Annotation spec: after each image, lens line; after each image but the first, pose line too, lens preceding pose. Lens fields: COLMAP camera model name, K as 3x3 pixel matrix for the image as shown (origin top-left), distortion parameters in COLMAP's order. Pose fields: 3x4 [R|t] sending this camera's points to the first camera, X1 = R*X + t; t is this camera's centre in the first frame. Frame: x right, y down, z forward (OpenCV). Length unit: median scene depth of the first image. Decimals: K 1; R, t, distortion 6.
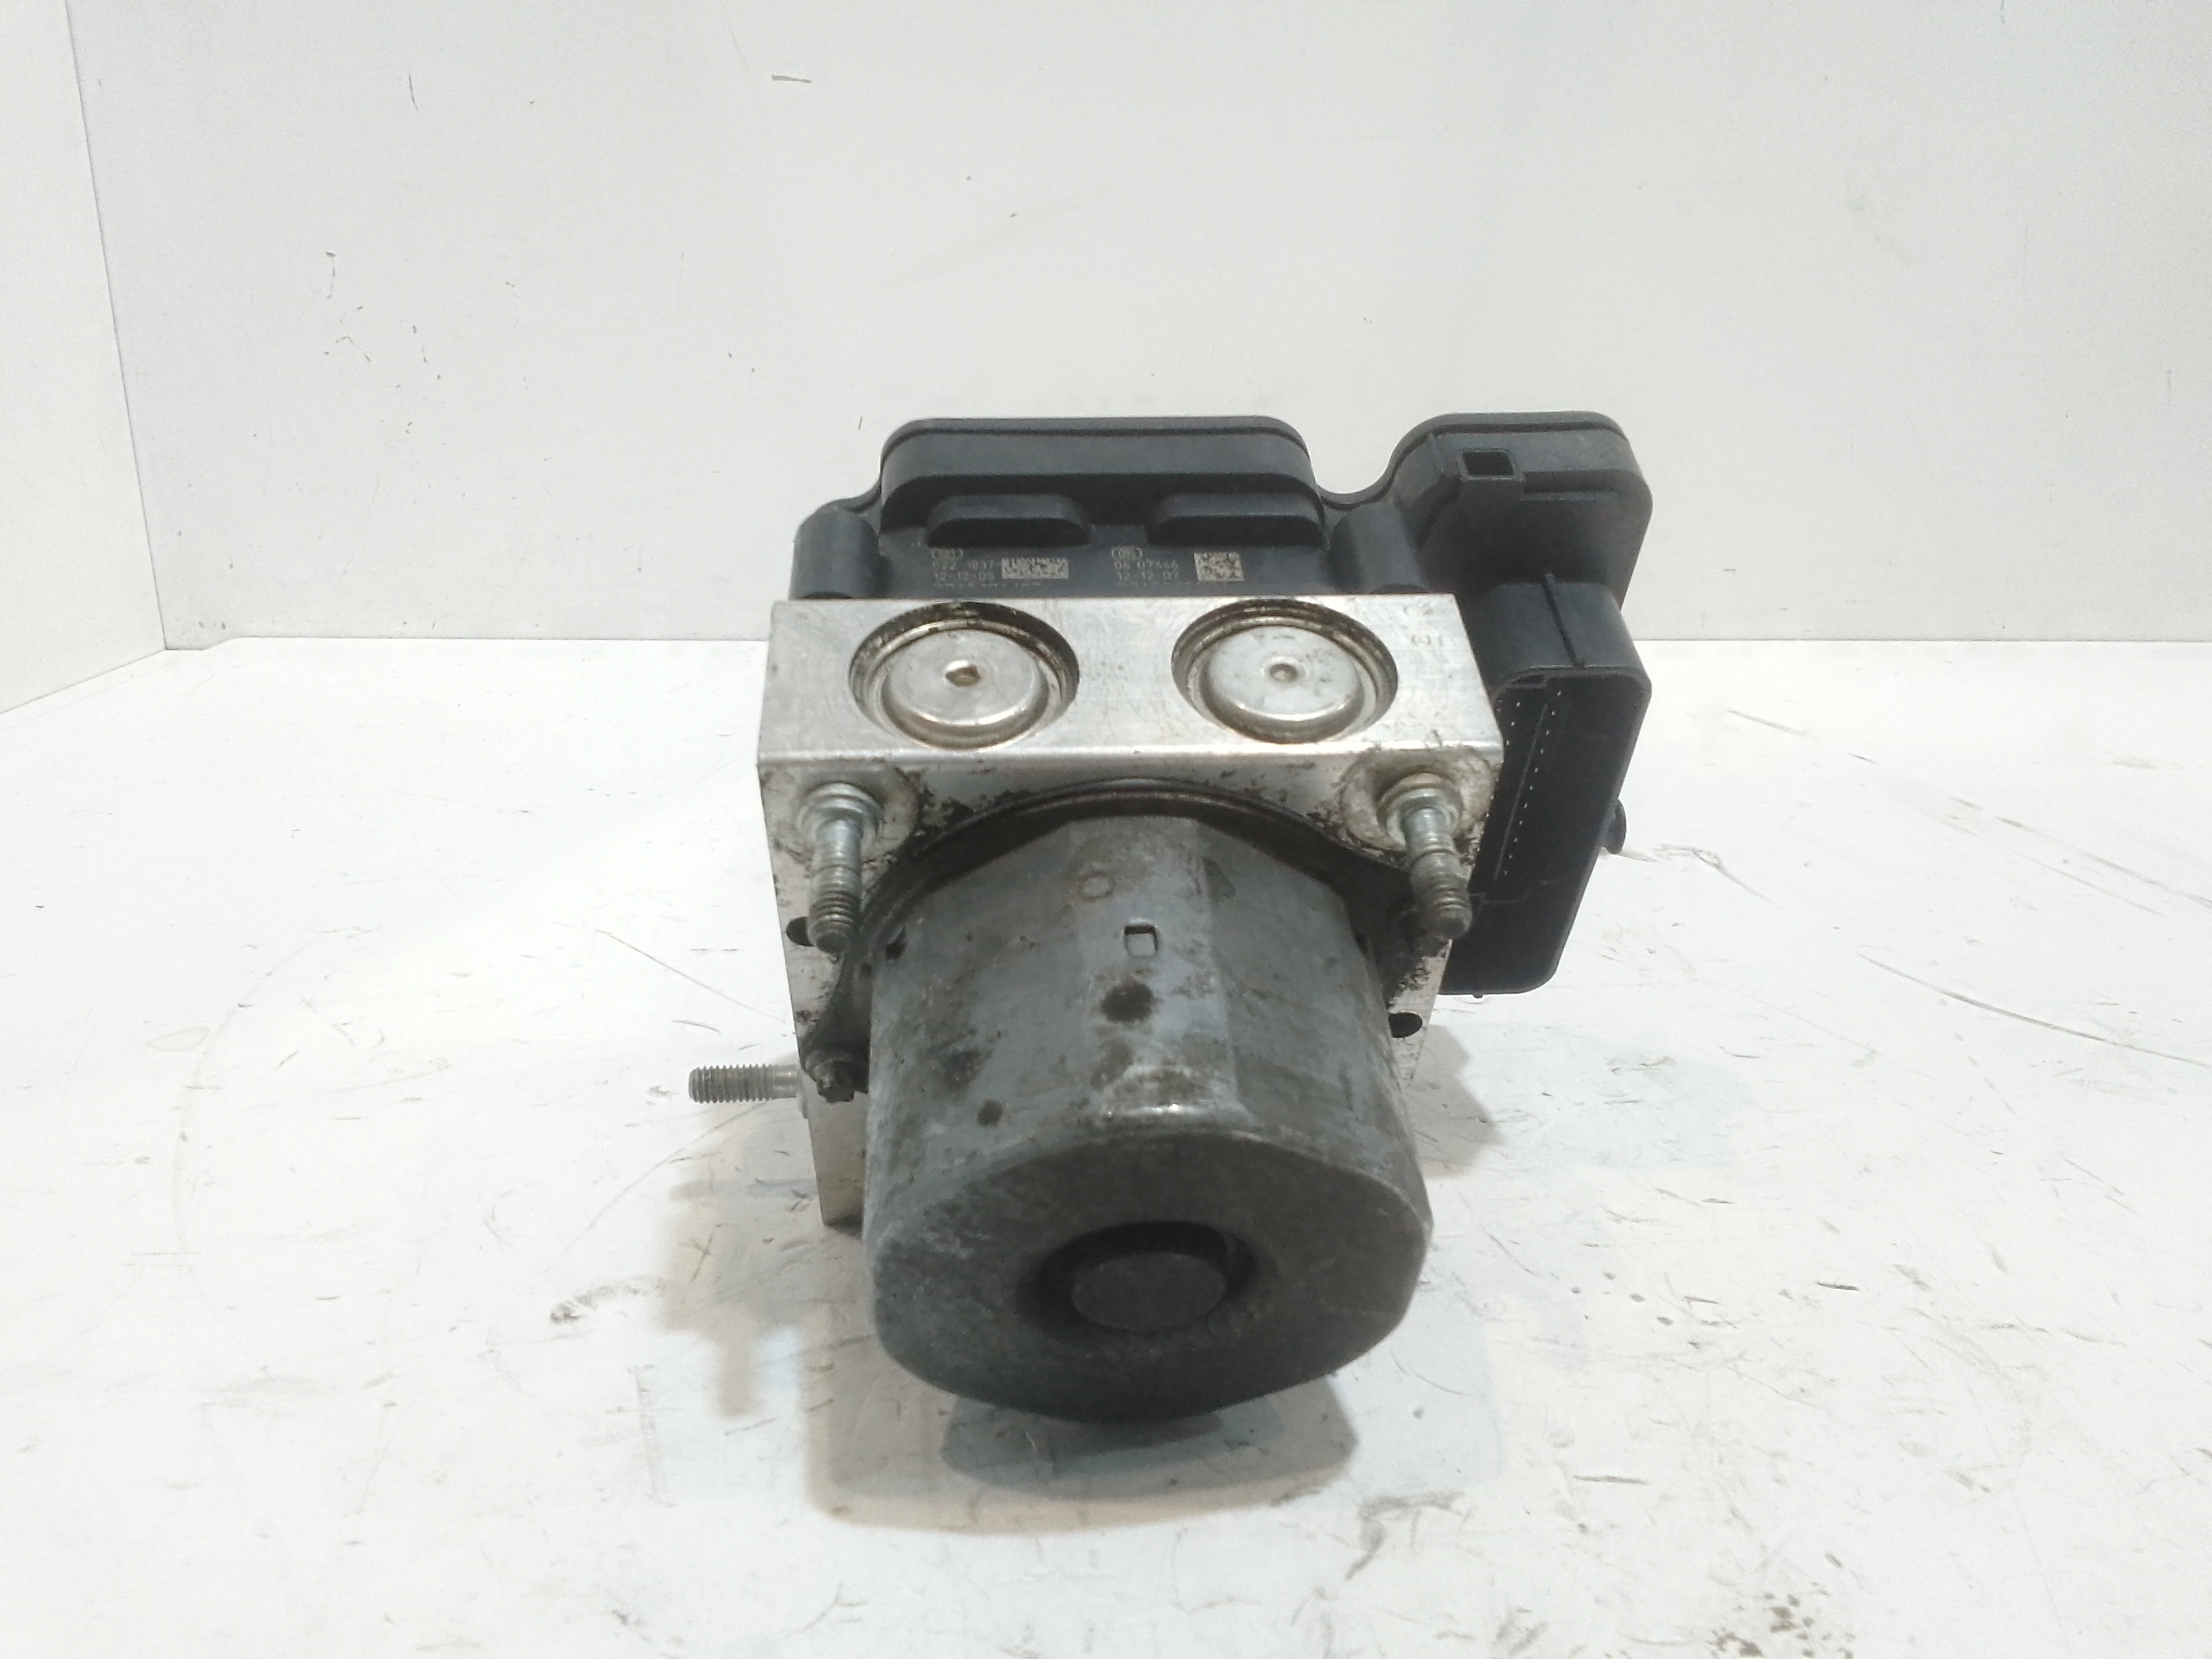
lens RADIAL K [[1744.1, 0, 1100.4], [0, 1744.1, 834.7], [0, 0, 1]] dist [0.061584, -0.096982]
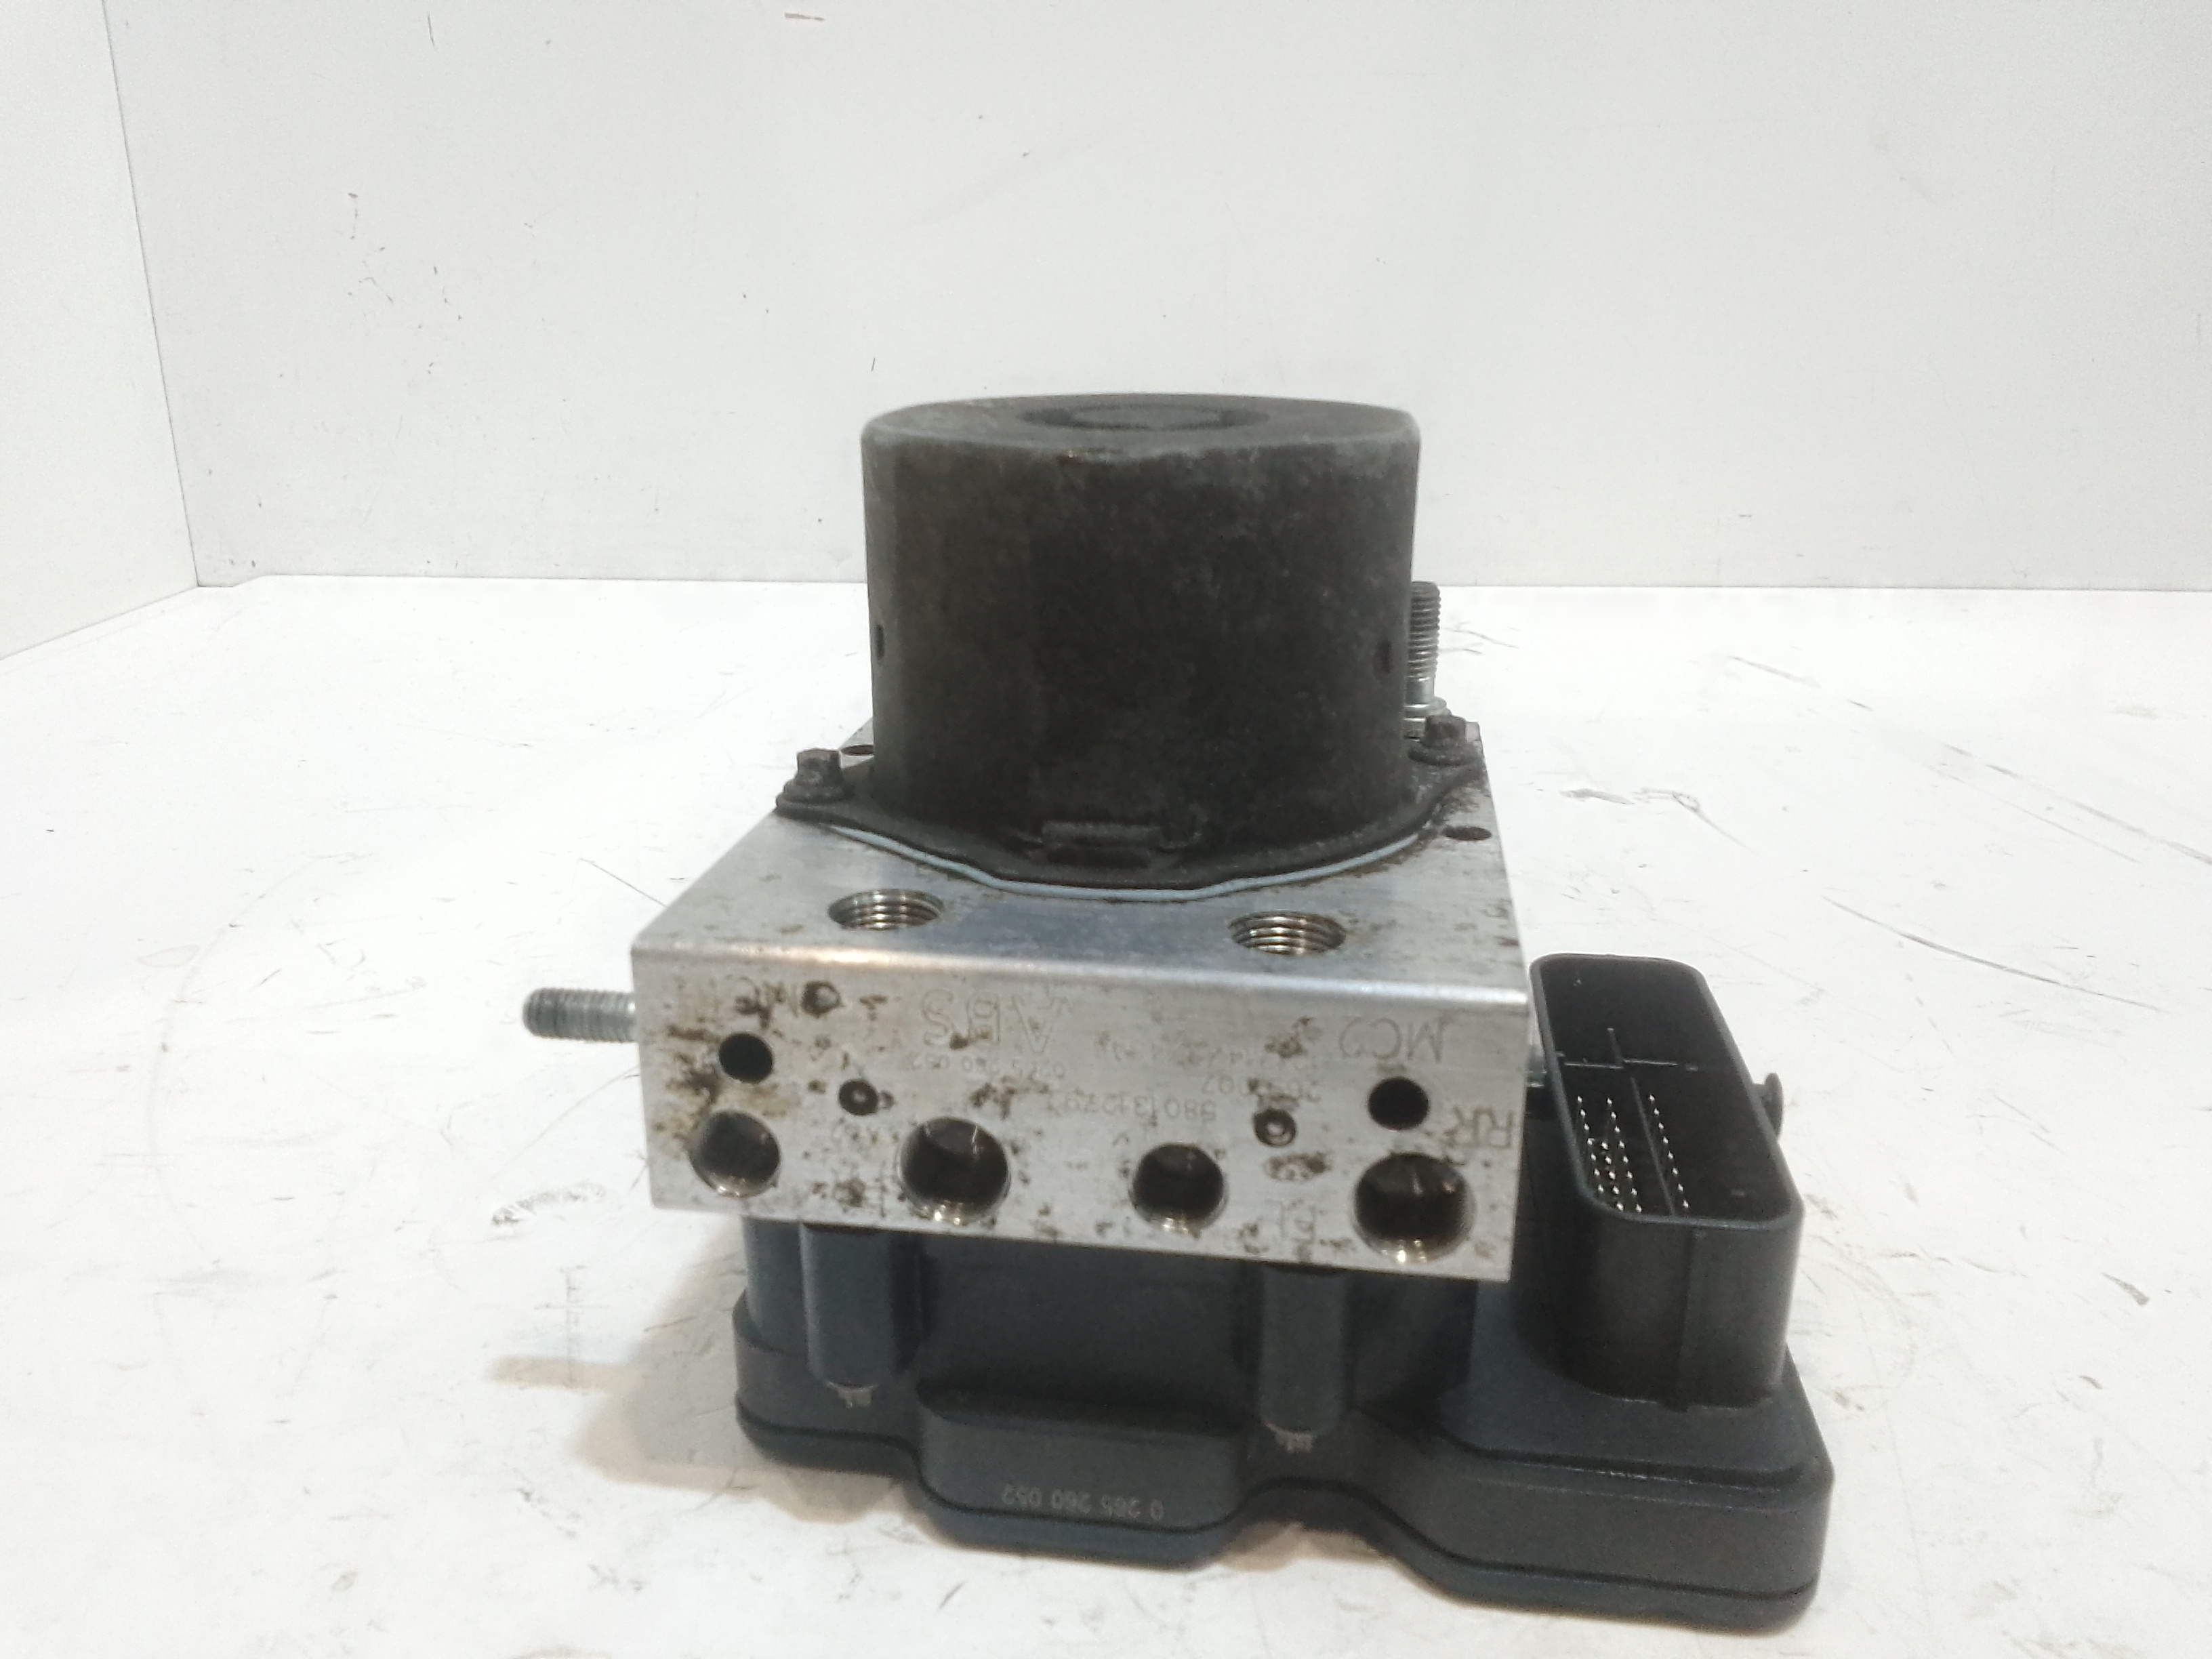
lens RADIAL K [[1744.1, 0, 1100.8], [0, 1744.1, 842.6], [0, 0, 1]] dist [0.061584, -0.096982]
pose [[0.999376, 0.011469, -0.033423, 0.078474], [-0.010393, 0.999428, 0.032178, 0.013578], [0.033773, -0.031811, 0.998923, -0.020596]]
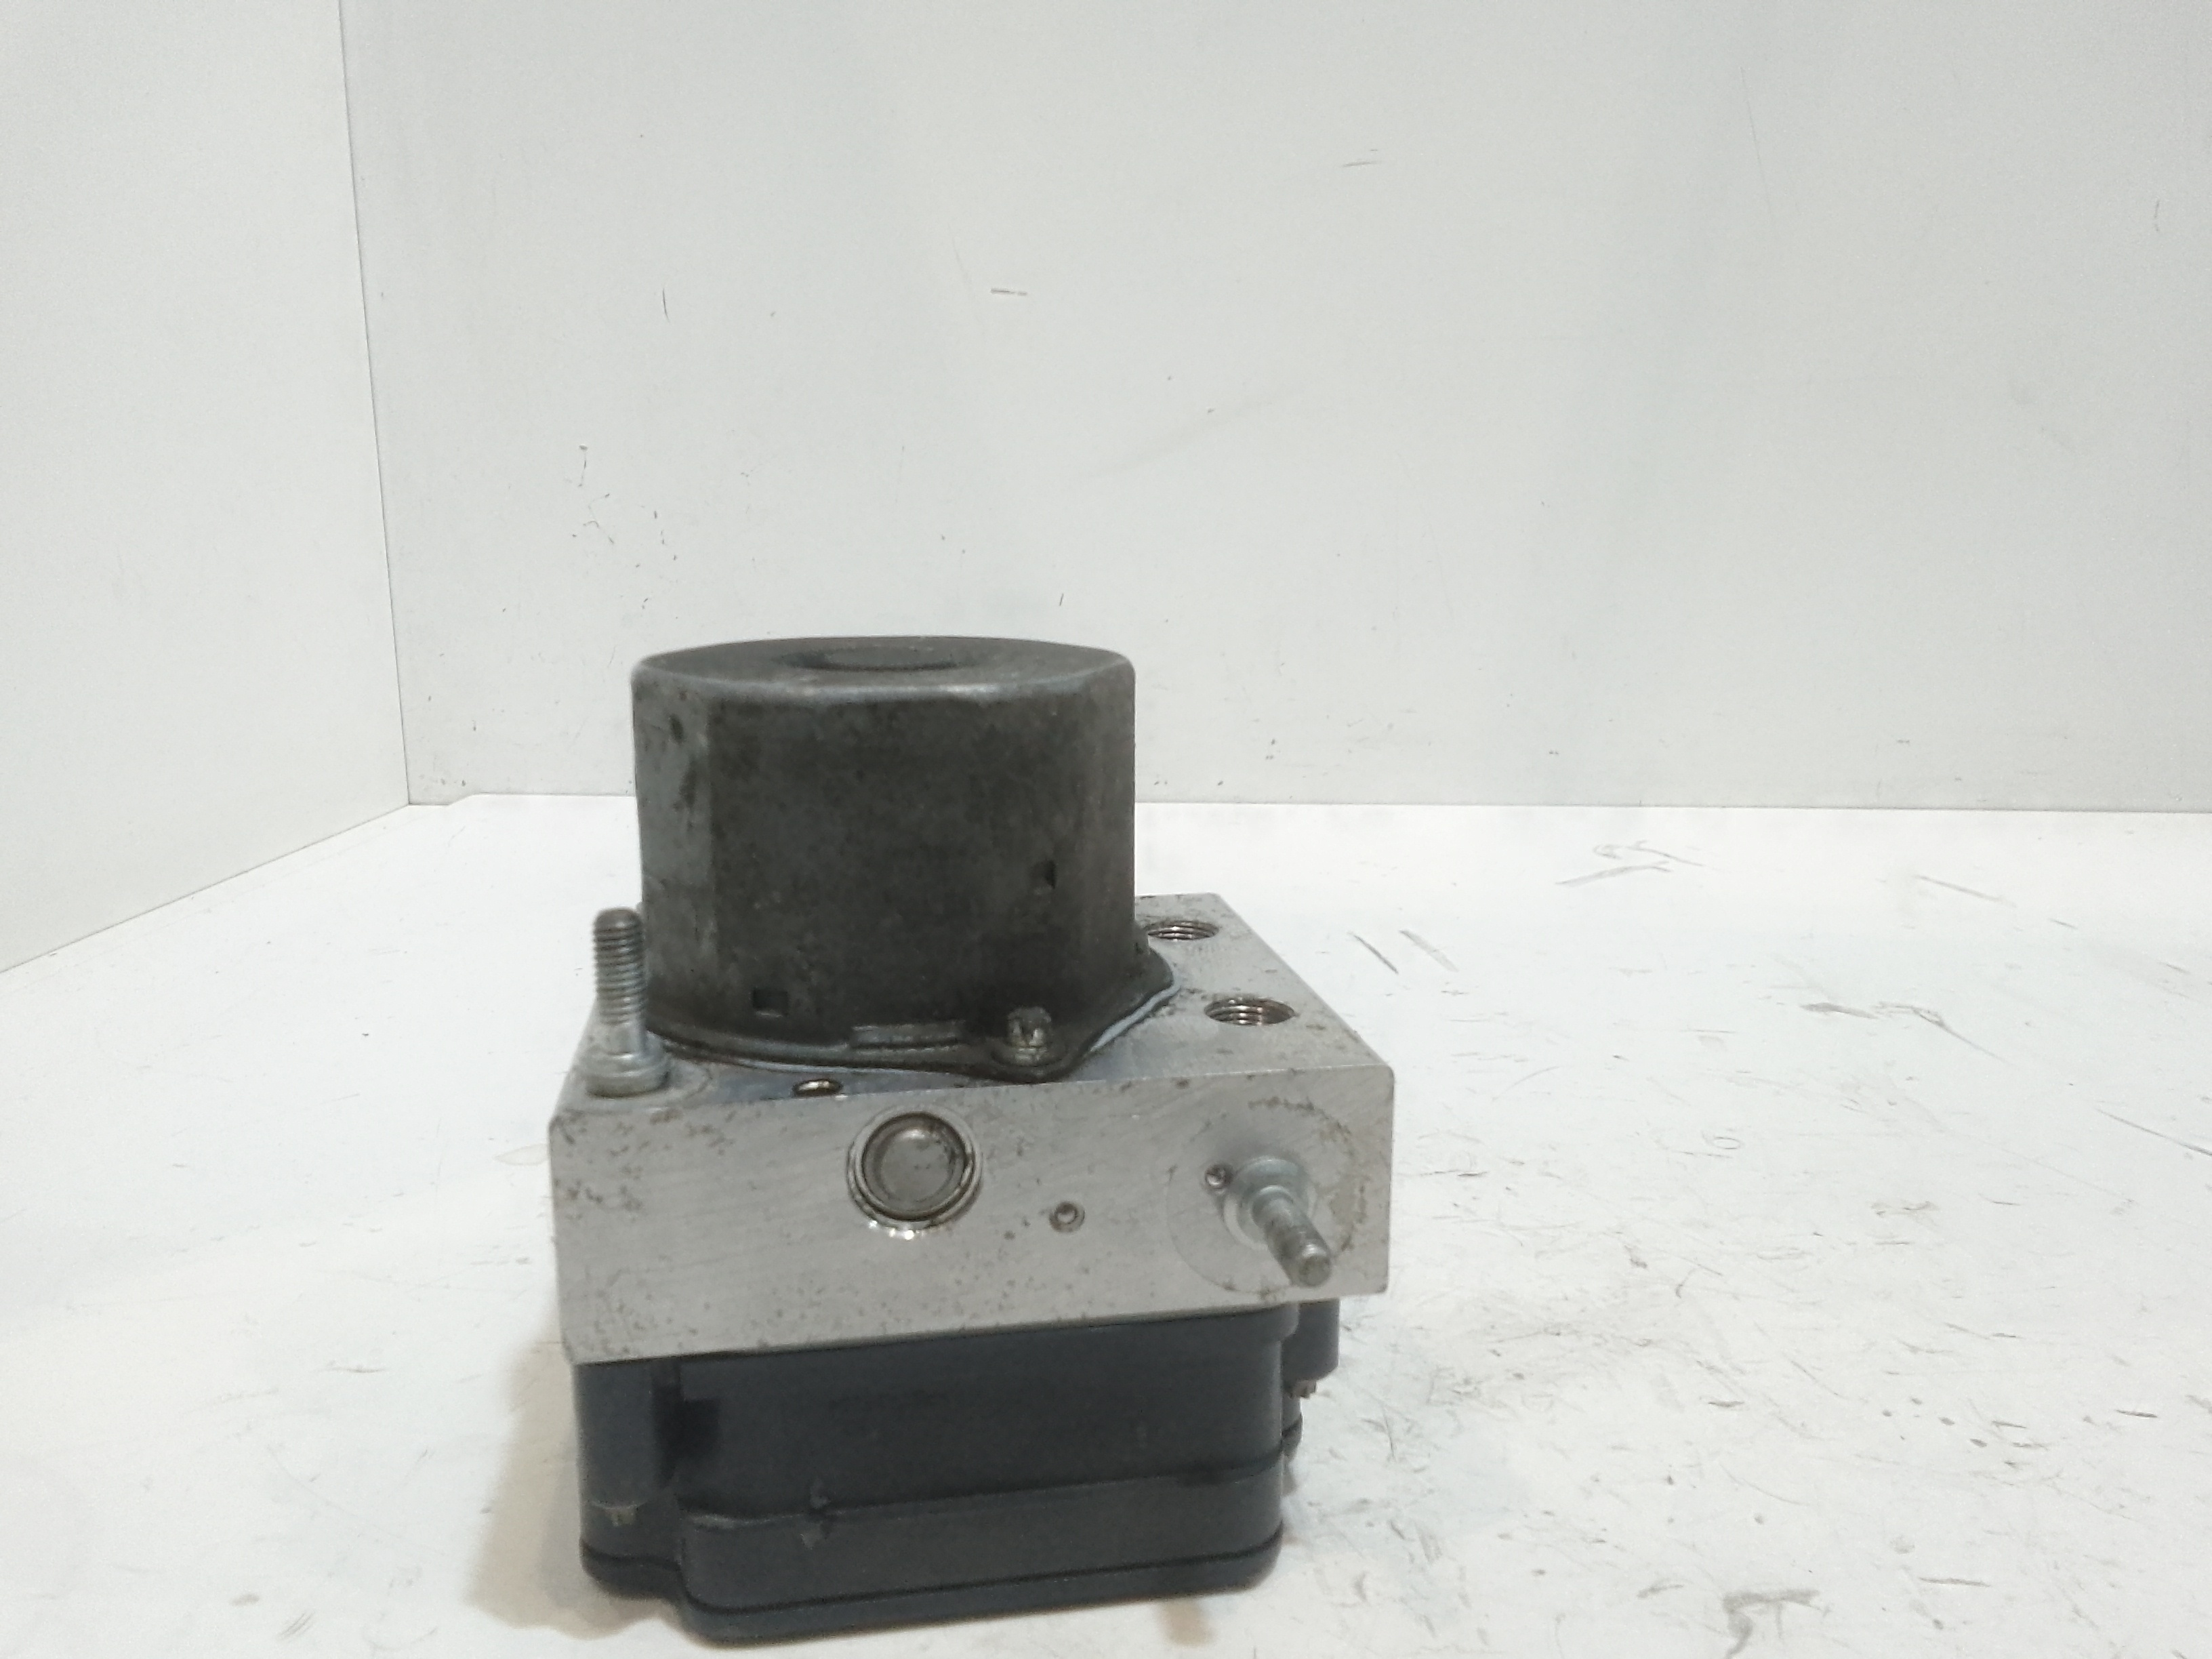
lens RADIAL K [[1744.1, 0, 1089.5], [0, 1744.1, 822.2], [0, 0, 1]] dist [0.061584, -0.096982]
pose [[0.998354, 0.009754, -0.056519, -0.151741], [-0.015439, 0.994762, -0.101041, 0.020450], [0.055237, 0.101748, 0.993276, -0.114644]]
